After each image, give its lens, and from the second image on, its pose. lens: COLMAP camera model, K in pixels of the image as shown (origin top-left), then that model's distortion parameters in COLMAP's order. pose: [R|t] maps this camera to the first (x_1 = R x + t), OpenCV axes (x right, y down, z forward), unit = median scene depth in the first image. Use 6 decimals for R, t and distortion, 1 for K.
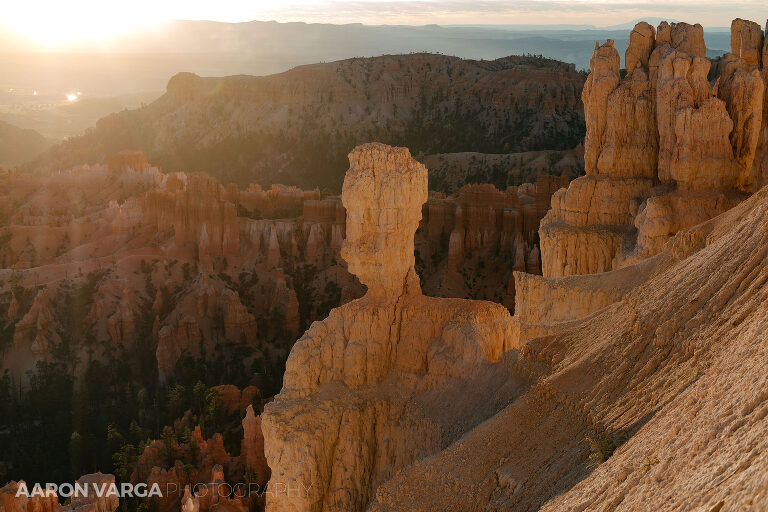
lens RADIAL K [[1150.0, 0, 384.0], [0, 1150.0, 256.0], [0, 0, 1]] dist [-0.030207, -0.061182]
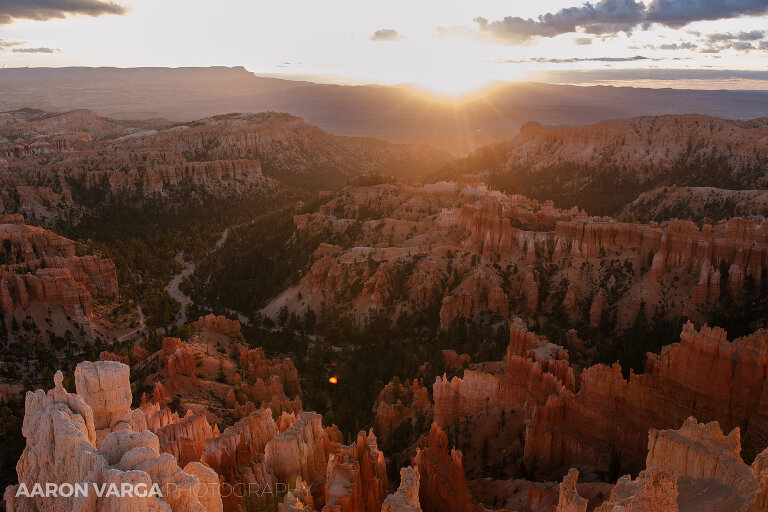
lens RADIAL K [[688.9, 0, 381.4], [0, 688.9, 260.1], [0, 0, 1]] dist [-0.014660, -0.002099]
pose [[0.912863, 0.107999, -0.393723, 0.081905], [-0.088038, 0.993761, 0.068470, -0.039404], [0.398661, -0.027841, 0.916676, 0.086732]]
